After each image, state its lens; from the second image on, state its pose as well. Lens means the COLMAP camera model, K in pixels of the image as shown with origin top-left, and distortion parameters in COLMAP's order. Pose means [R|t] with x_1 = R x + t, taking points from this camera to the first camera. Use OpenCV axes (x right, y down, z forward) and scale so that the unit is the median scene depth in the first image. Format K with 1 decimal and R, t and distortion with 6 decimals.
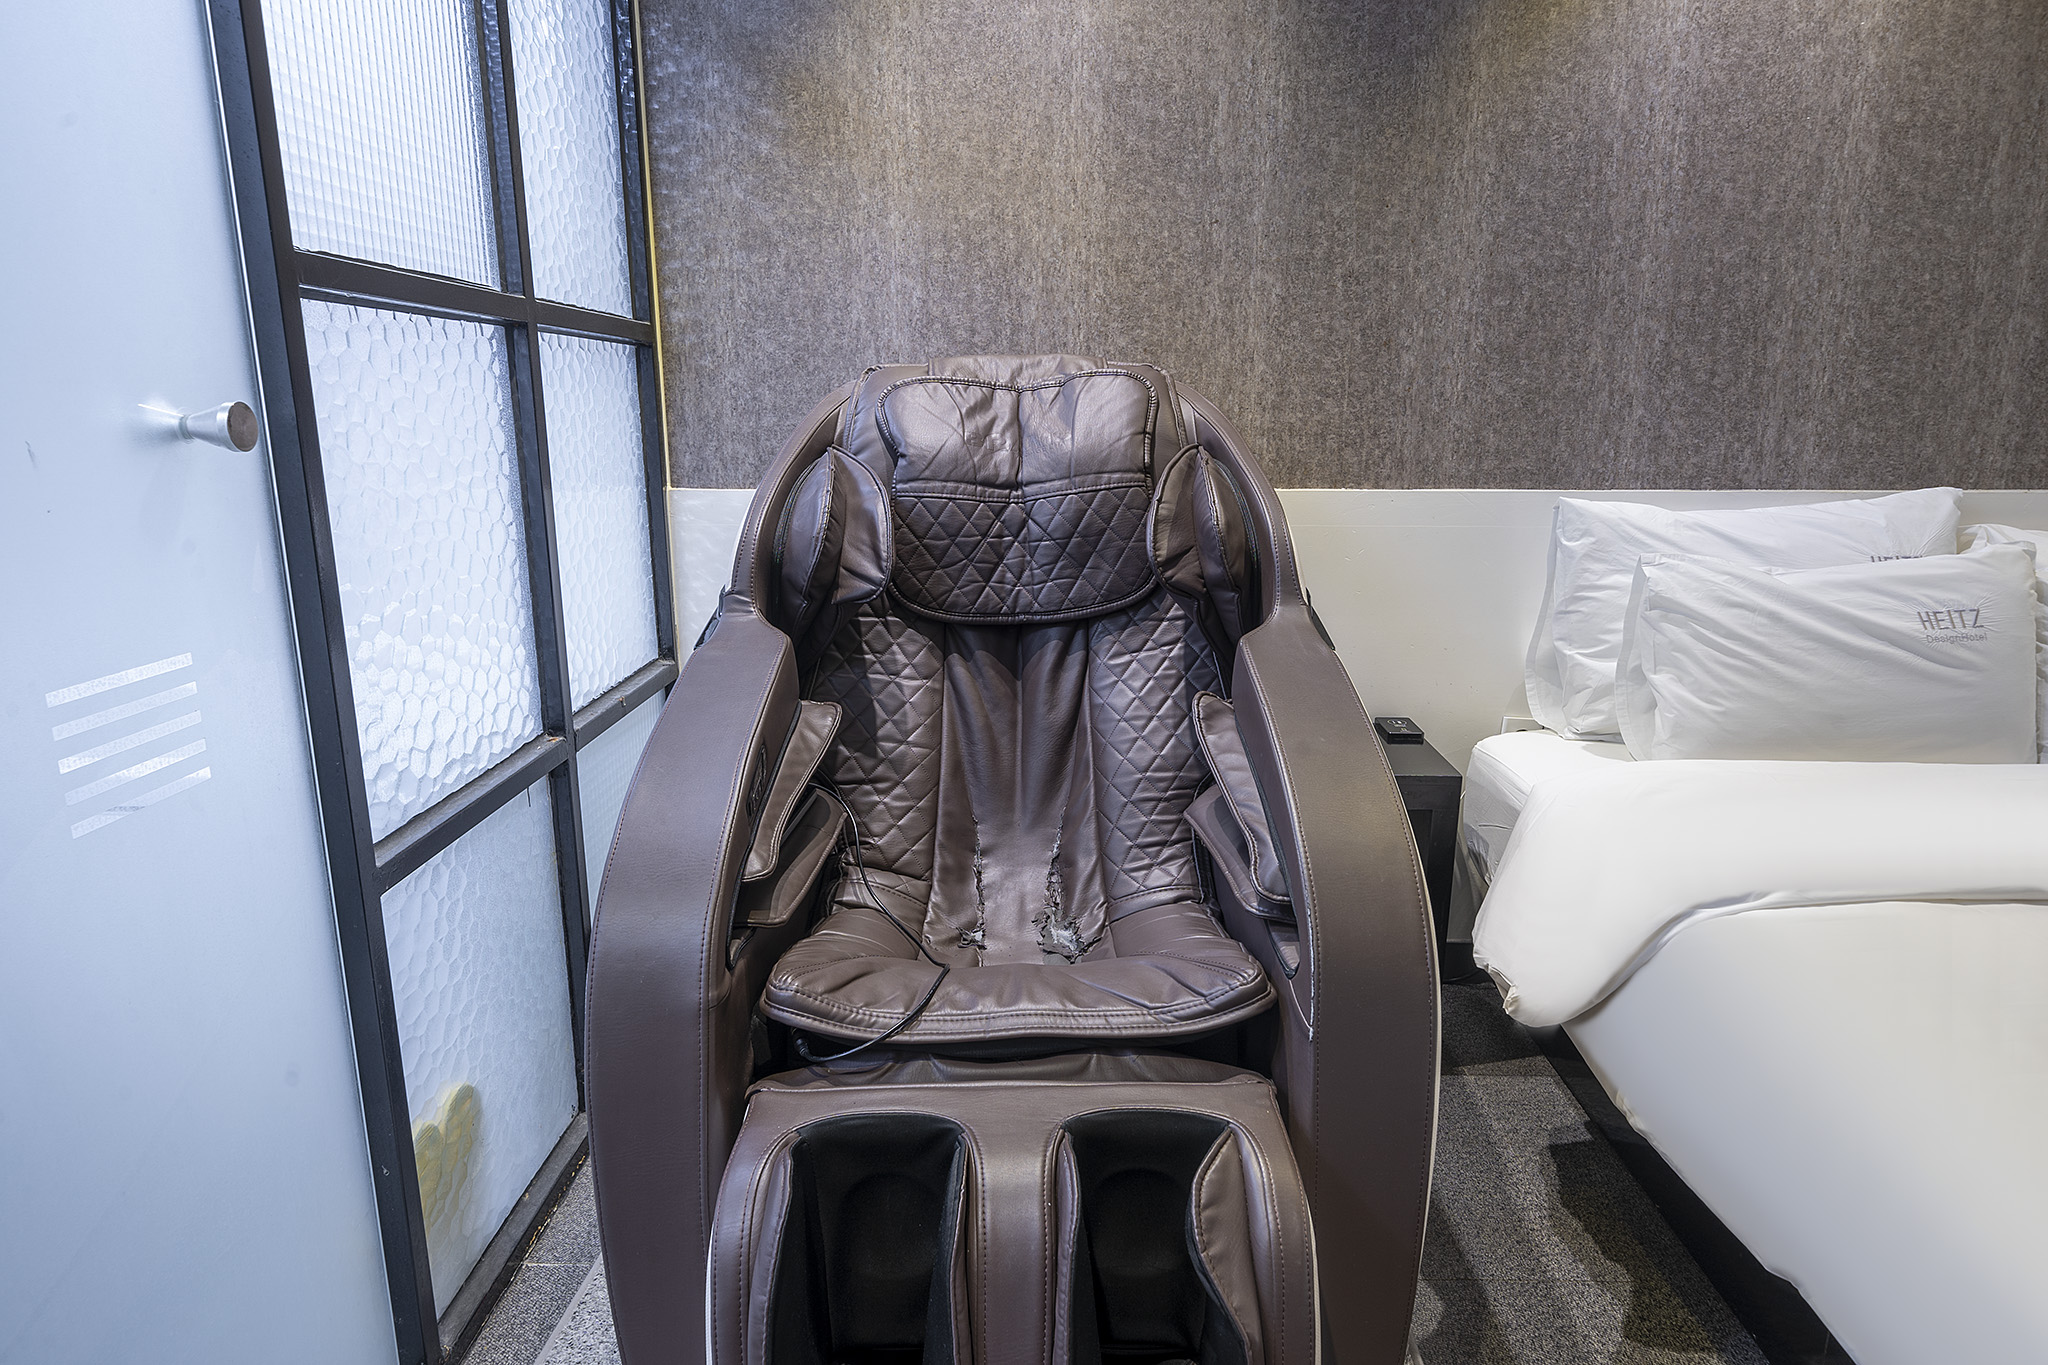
lens RADIAL K [[1236.5, 0, 1023.5], [0, 1236.5, 696.4], [0, 0, 1]] dist [0.000749, -0.000925]
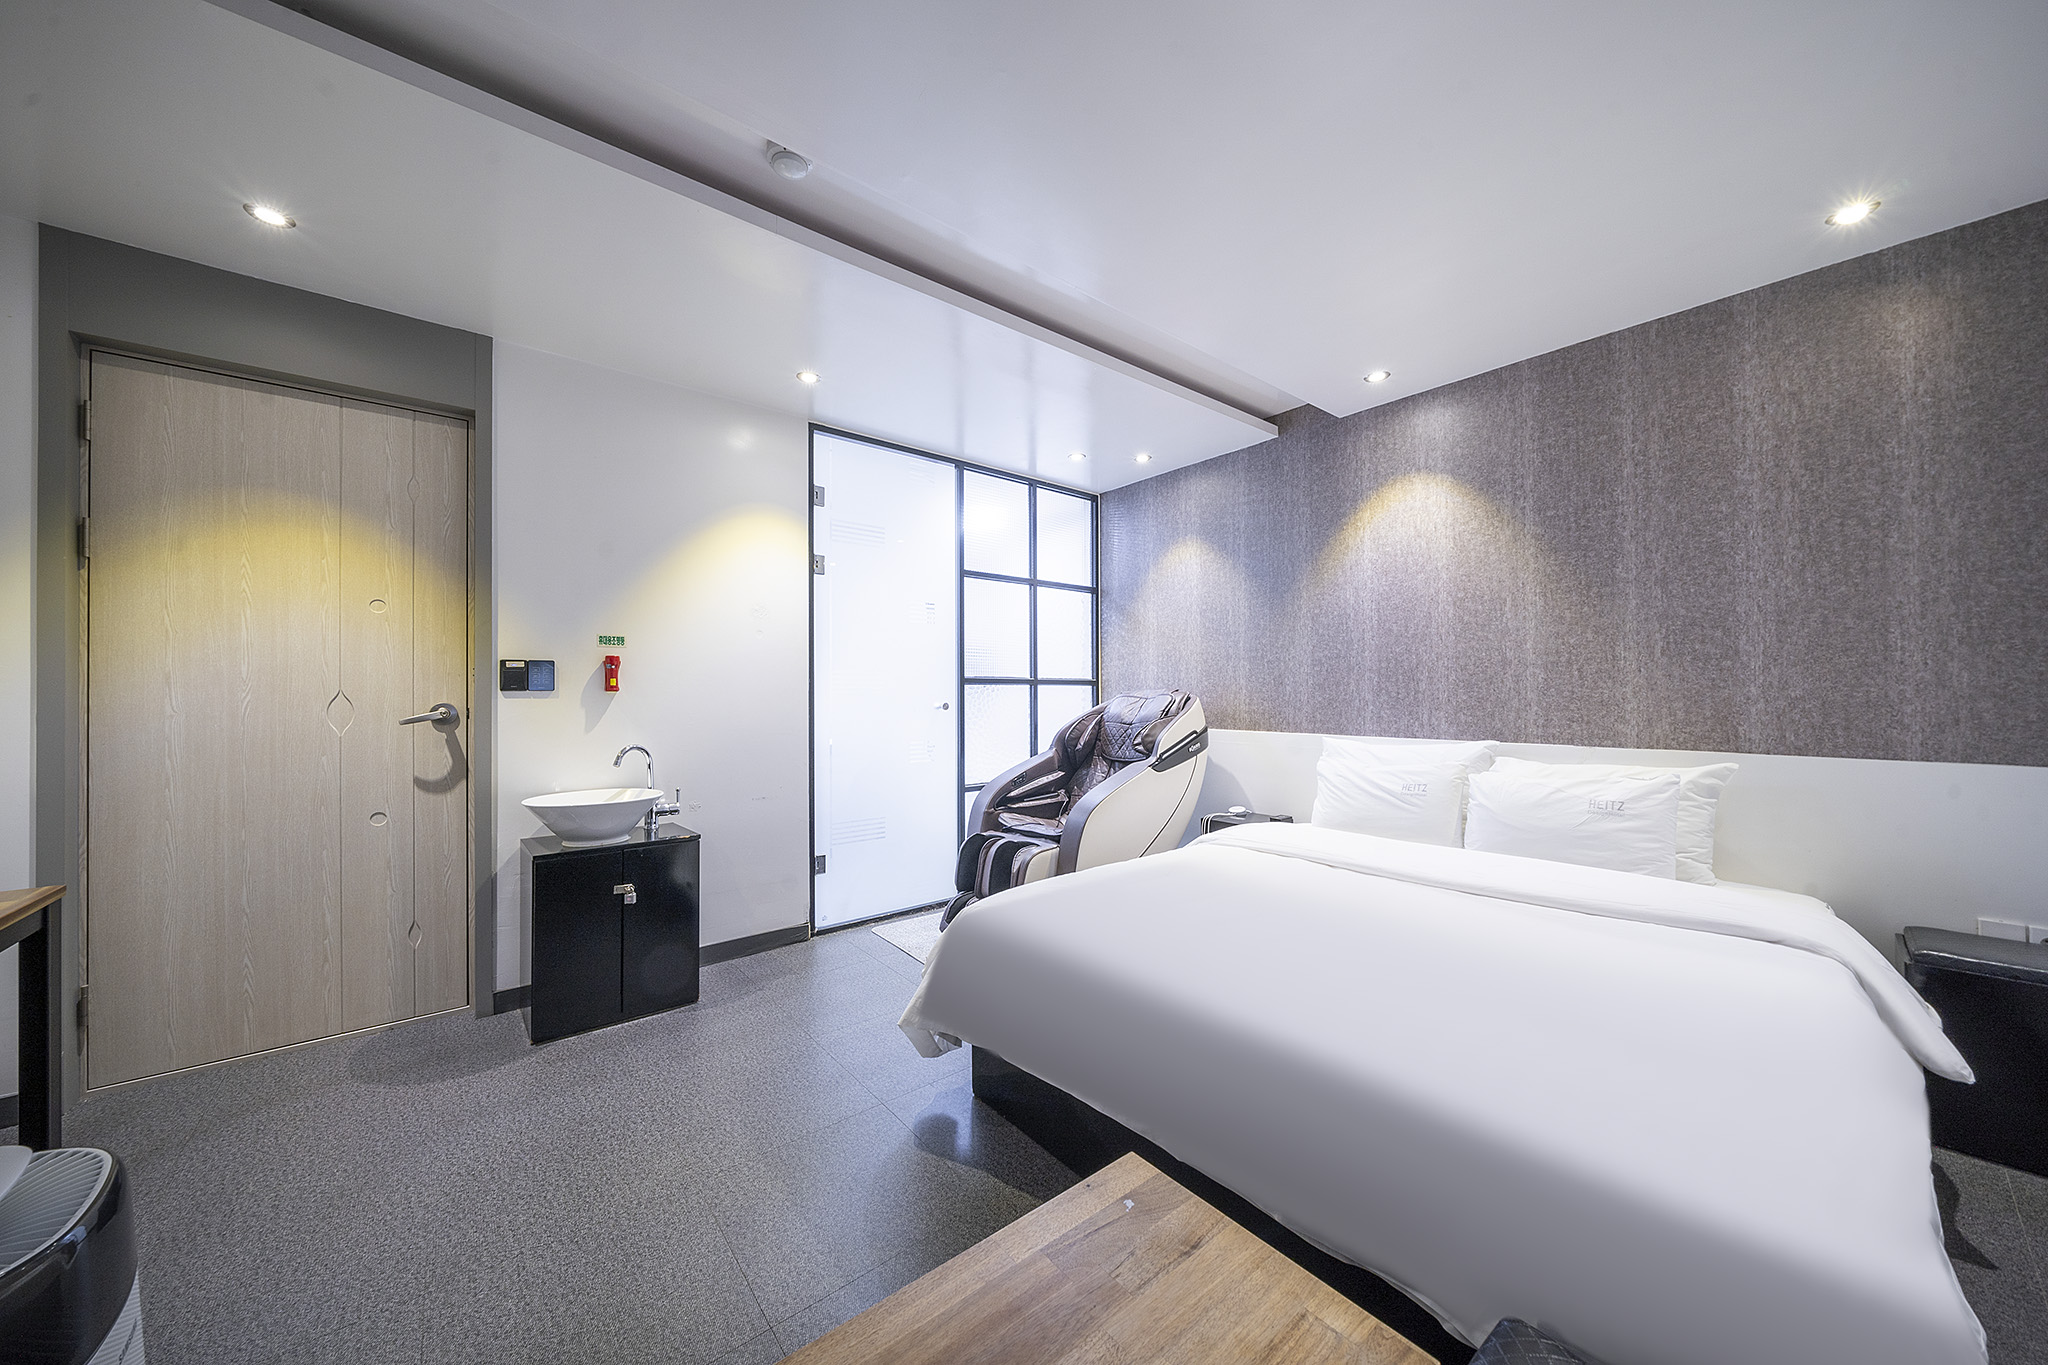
lens RADIAL K [[707.2, 0, 1007.0], [0, 707.2, 693.0], [0, 0, 1]] dist [-0.009742, -0.000208]
pose [[0.645656, -0.001225, -0.763627, 1.167850], [-0.174372, 0.973342, -0.148996, 0.099767], [0.743453, 0.229355, 0.628231, -0.531361]]
